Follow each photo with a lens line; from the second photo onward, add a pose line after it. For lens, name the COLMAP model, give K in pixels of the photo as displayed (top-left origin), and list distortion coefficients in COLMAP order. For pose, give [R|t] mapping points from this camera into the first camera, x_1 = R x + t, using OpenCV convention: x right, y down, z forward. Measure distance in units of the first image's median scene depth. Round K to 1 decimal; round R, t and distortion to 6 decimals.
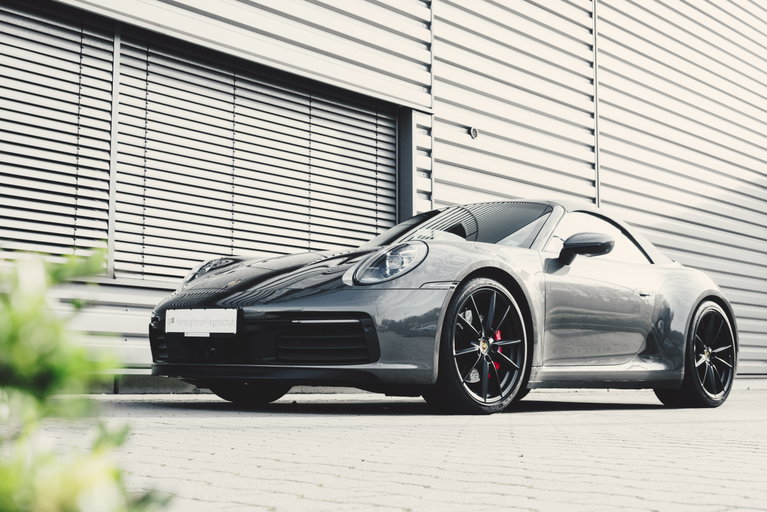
lens RADIAL K [[1044.4, 0, 383.5], [0, 1044.4, 256.0], [0, 0, 1]] dist [-0.005178, -0.006267]
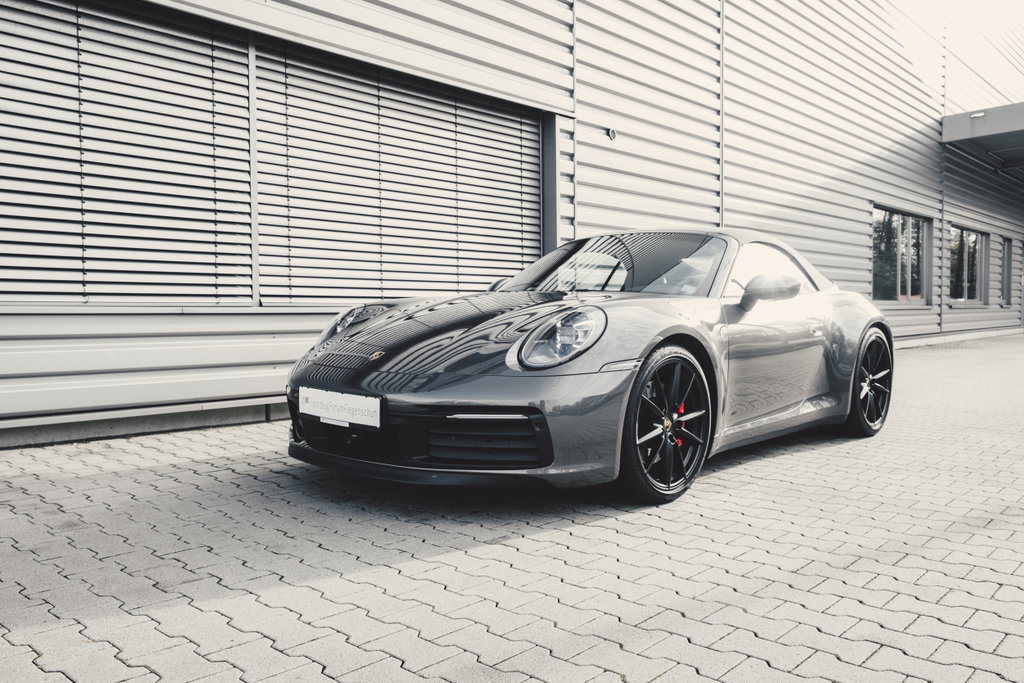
lens RADIAL K [[831.7, 0, 512.0], [0, 831.7, 341.5], [0, 0, 1]] dist [-0.032752, 0.001570]
pose [[0.999965, -0.008287, -0.000848, -0.021373], [0.008320, 0.988281, 0.152421, -0.059294], [-0.000425, -0.152422, 0.988315, 0.221620]]
